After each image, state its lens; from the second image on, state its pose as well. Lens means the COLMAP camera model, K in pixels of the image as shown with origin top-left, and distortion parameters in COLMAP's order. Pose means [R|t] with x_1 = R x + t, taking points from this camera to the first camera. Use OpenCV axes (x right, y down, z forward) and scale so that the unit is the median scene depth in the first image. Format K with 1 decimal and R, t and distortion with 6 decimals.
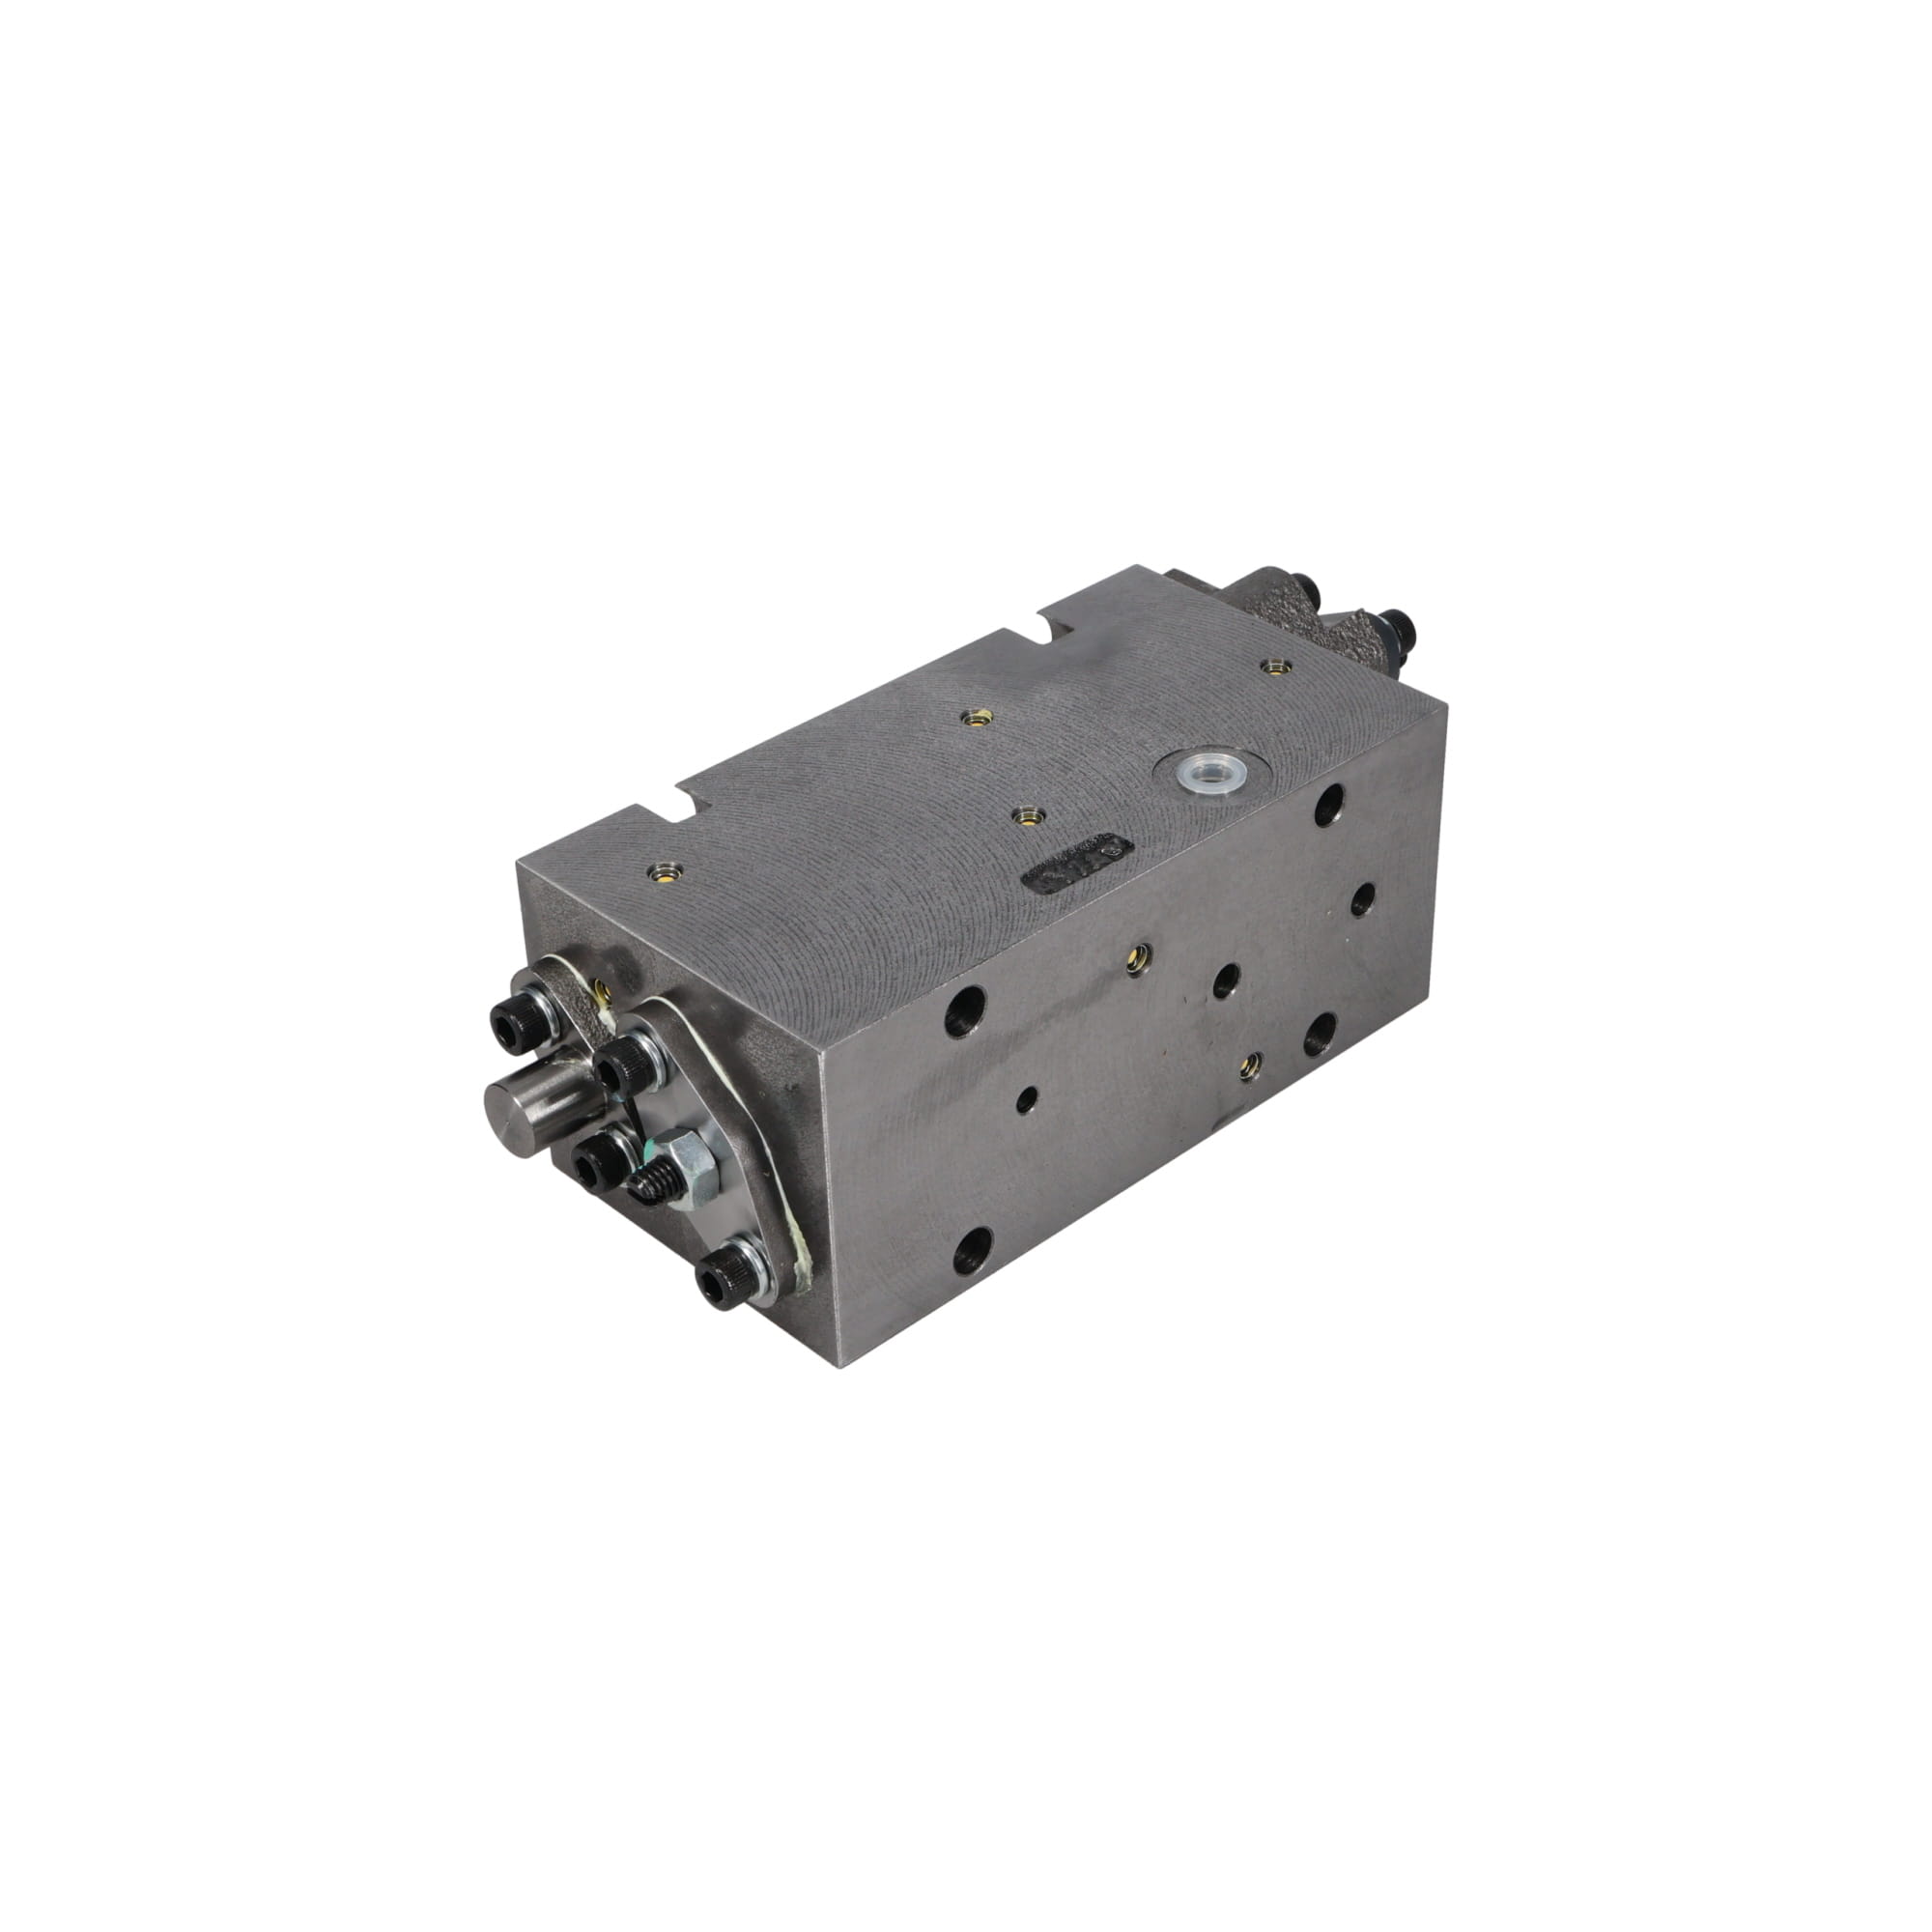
lens RADIAL K [[3332.4, 0, 966.0], [0, 3332.4, 966.0], [0, 0, 1]] dist [-0.002642, 0.003345]
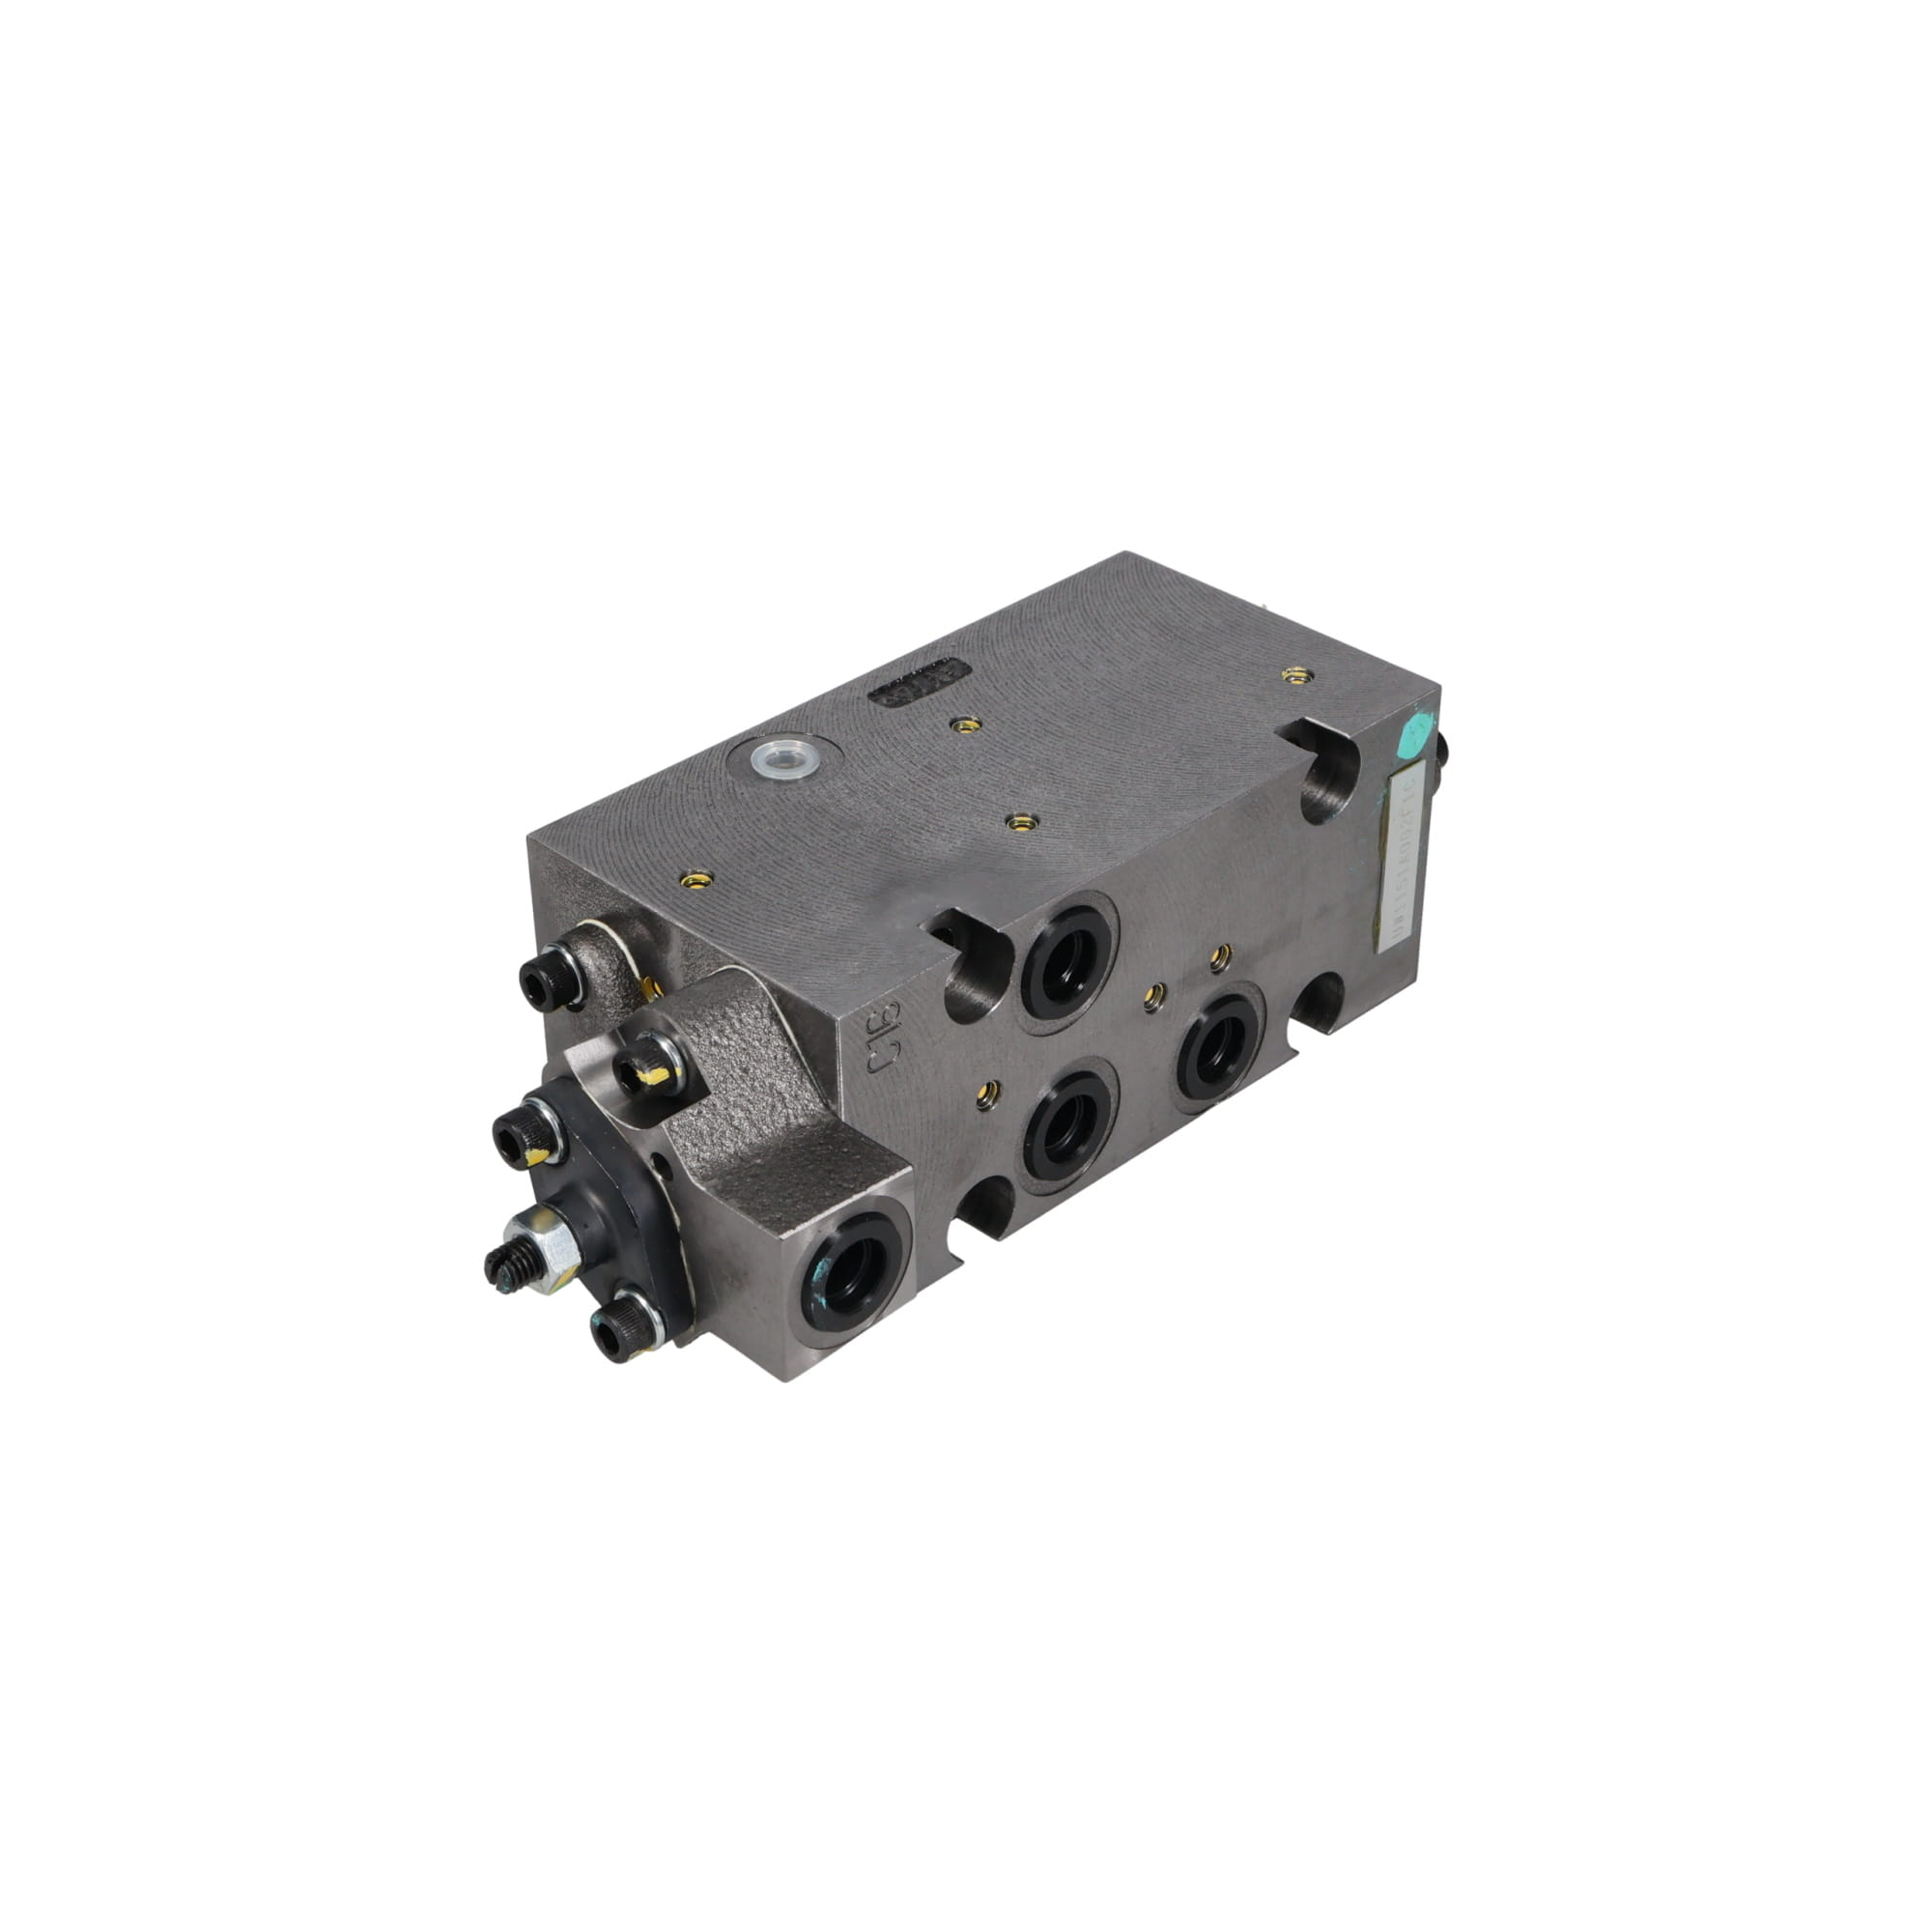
lens RADIAL K [[3332.4, 0, 966.0], [0, 3332.4, 966.0], [0, 0, 1]] dist [-0.002642, 0.003345]
pose [[-0.999014, 0.044383, -0.001121, 0.023089], [0.015475, 0.371753, 0.928202, -0.977917], [0.041613, 0.927270, -0.372074, 1.444685]]
